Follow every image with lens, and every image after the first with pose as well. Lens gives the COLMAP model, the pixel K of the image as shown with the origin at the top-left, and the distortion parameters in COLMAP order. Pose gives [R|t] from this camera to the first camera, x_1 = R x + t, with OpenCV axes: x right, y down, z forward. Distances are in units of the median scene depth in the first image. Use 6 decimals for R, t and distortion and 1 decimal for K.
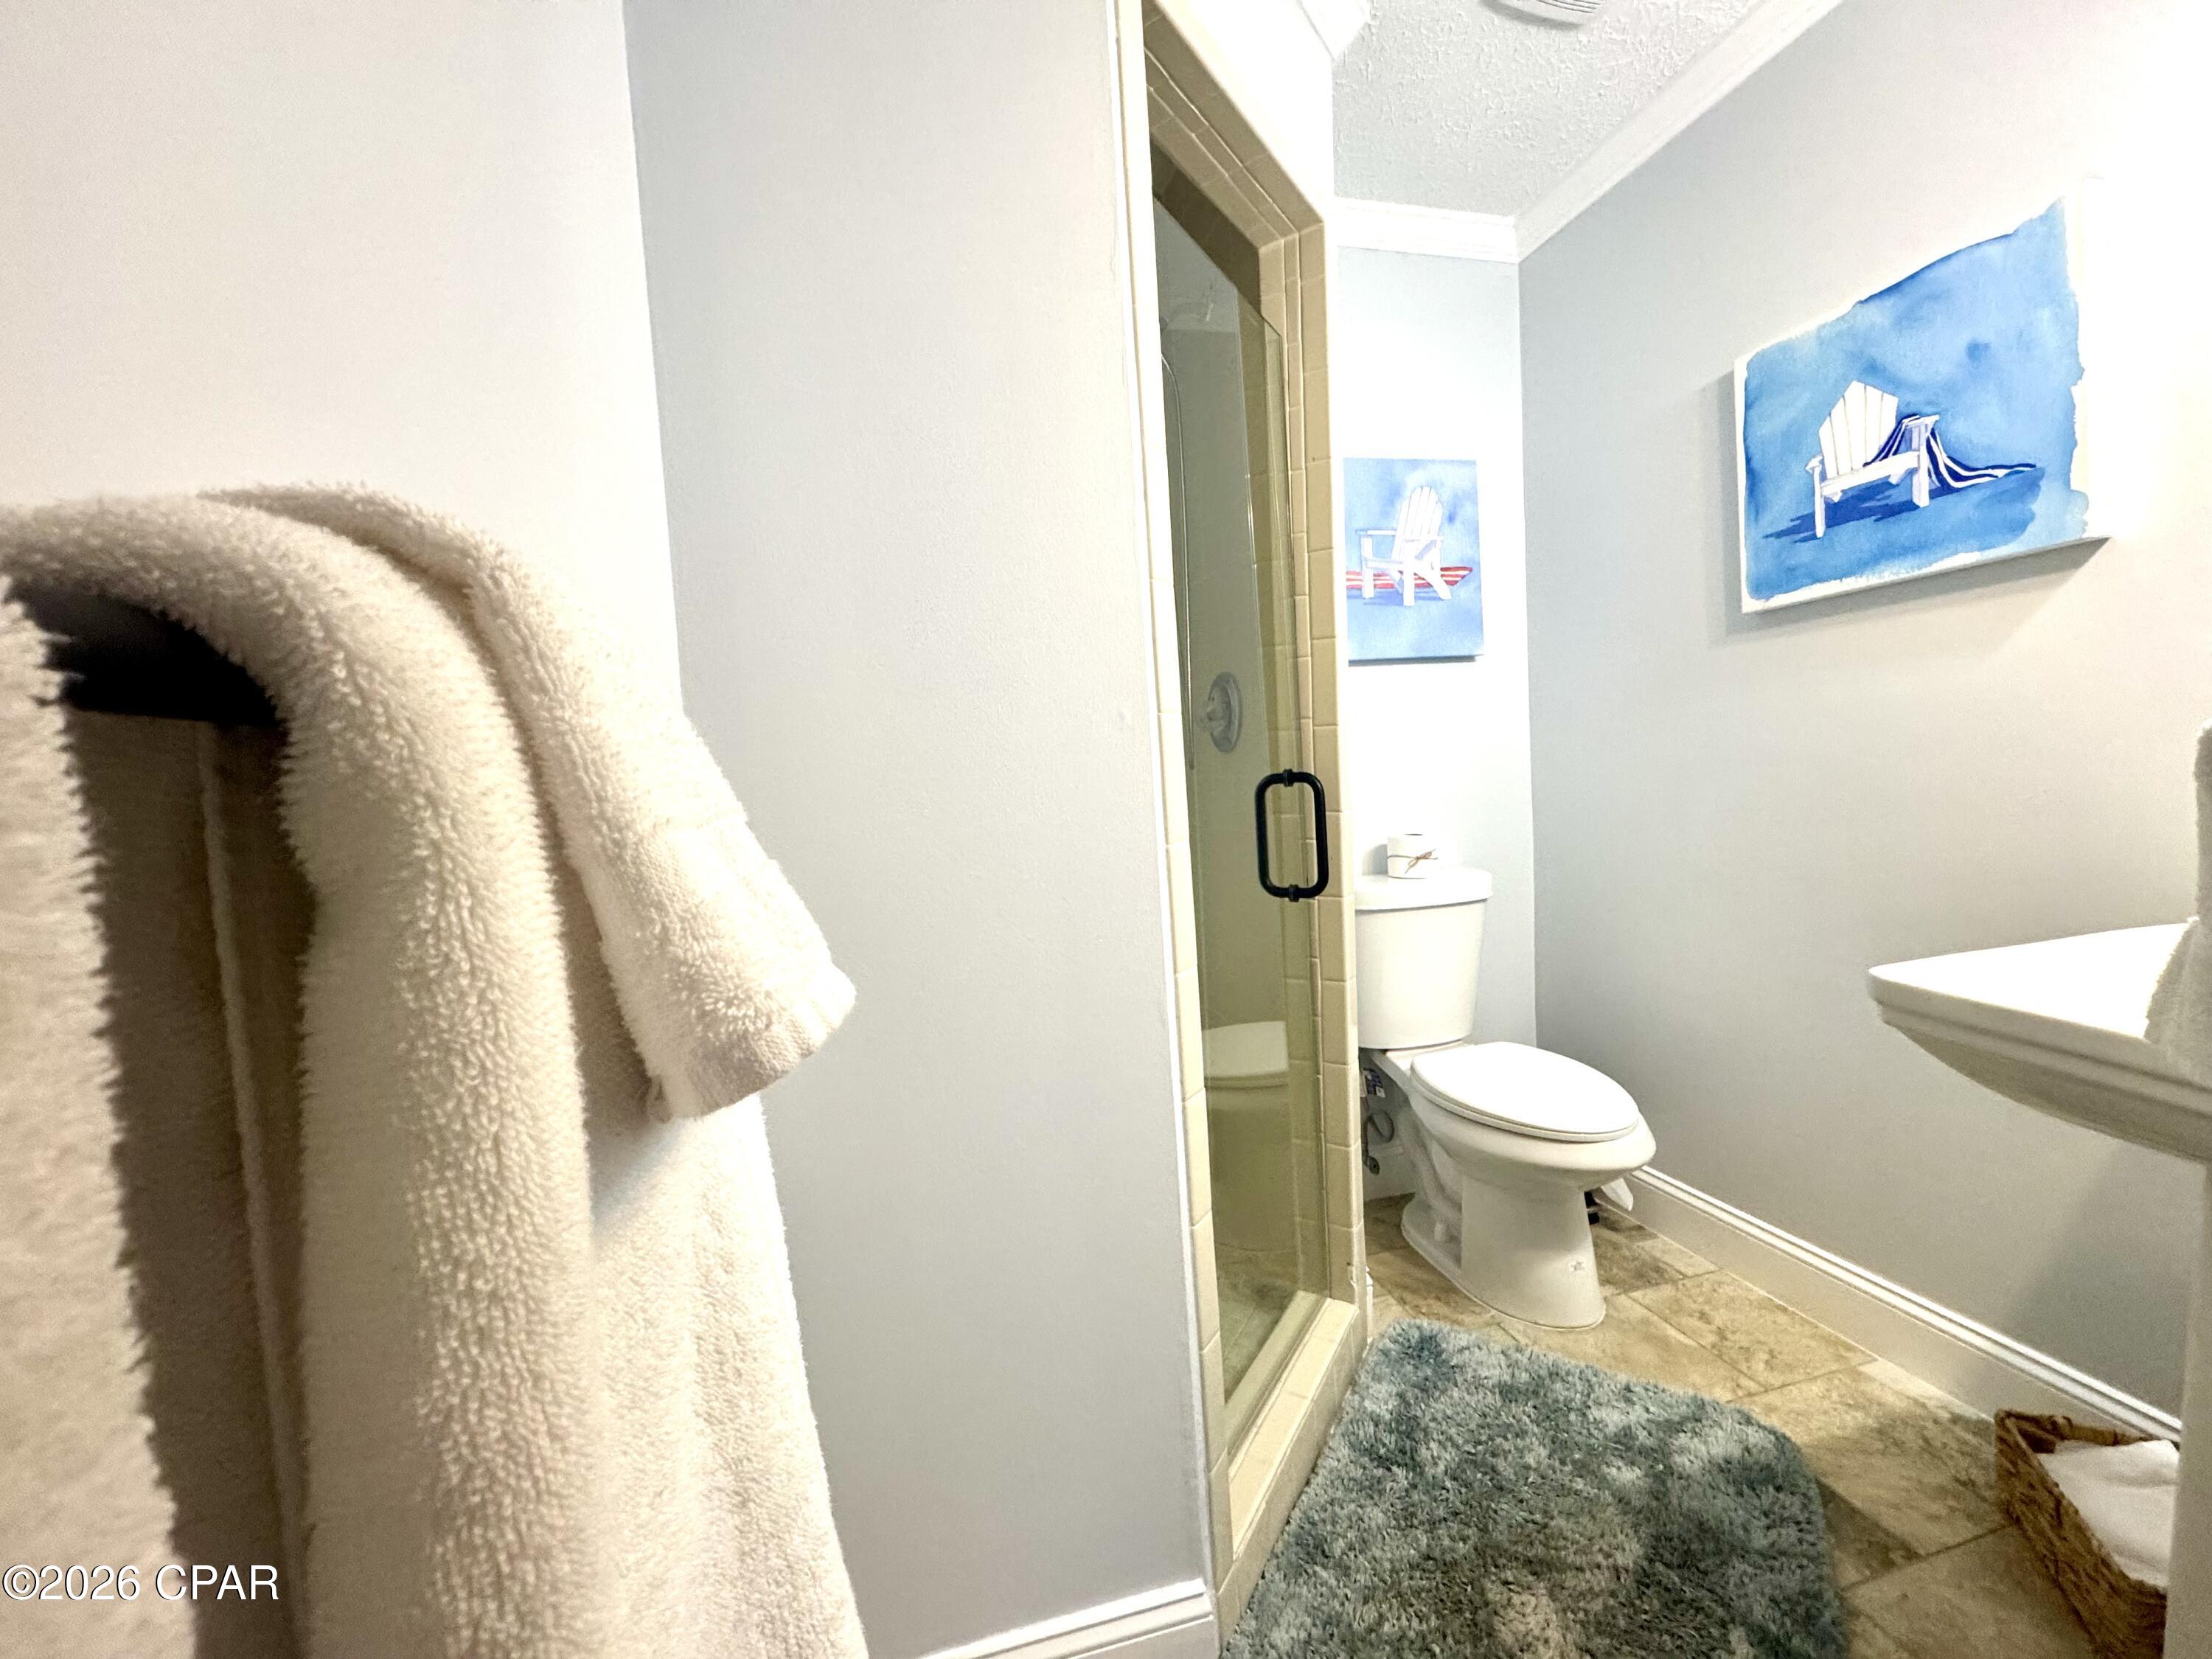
lens RADIAL K [[883.3, 0, 1106.2], [0, 883.3, 834.2], [0, 0, 1]] dist [-0.003144, 0.000780]
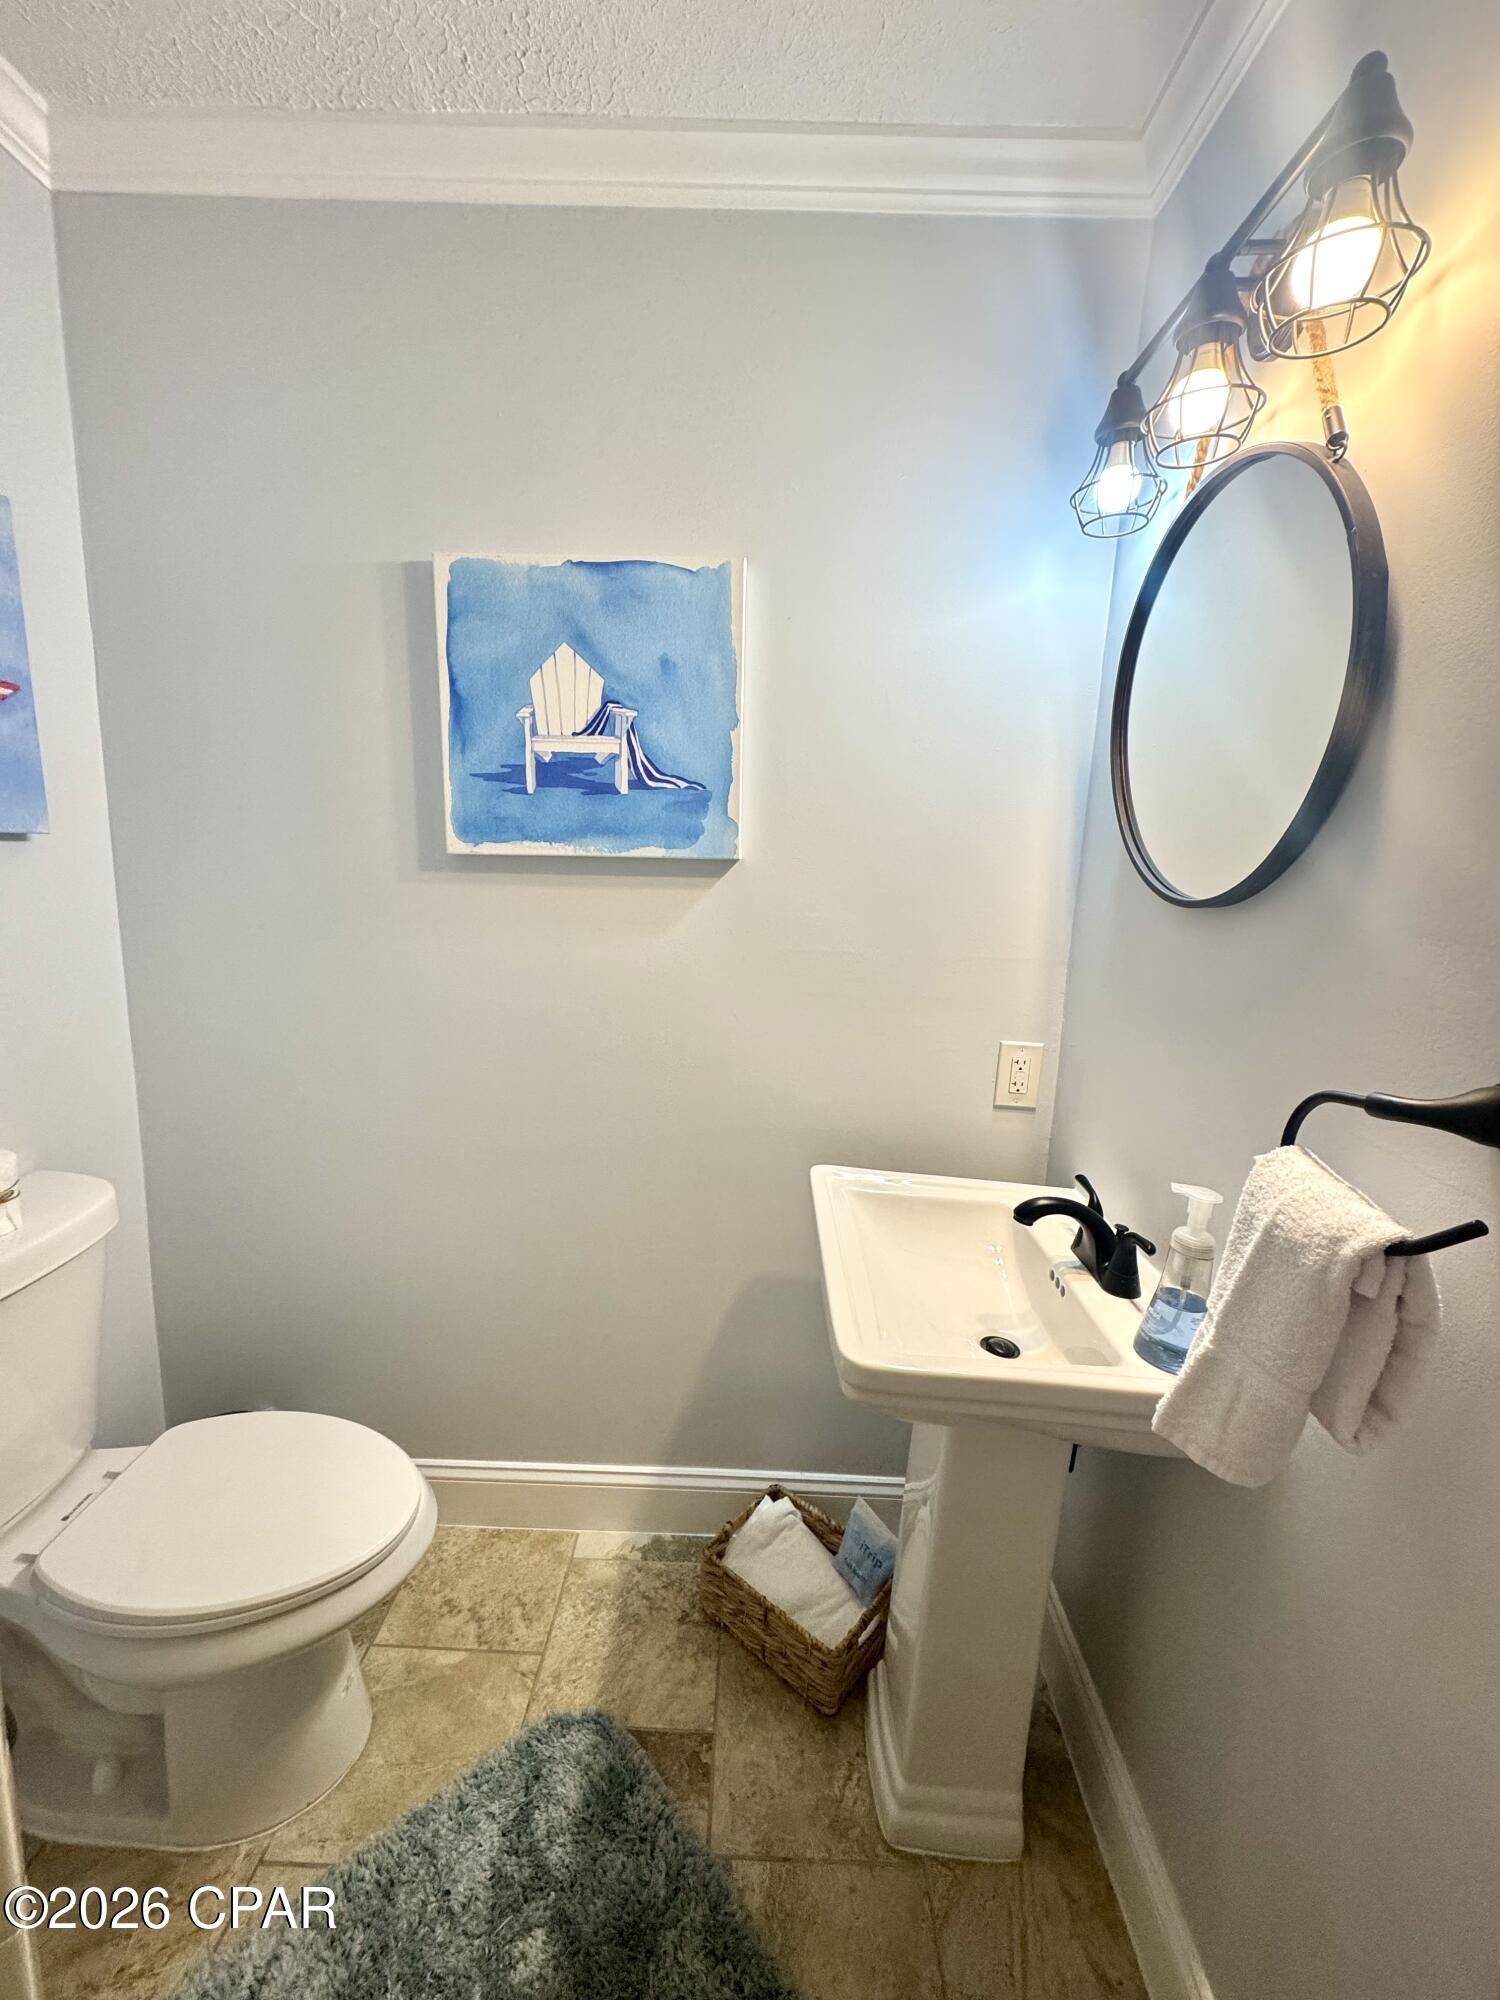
lens RADIAL K [[798.7, 0, 752.0], [0, 798.7, 992.8], [0, 0, 1]] dist [-0.003144, 0.000780]
pose [[0.269731, -0.101698, 0.957550, 0.021466], [0.008335, 0.994617, 0.103287, -0.224338], [-0.962900, -0.019879, 0.269127, 0.568861]]
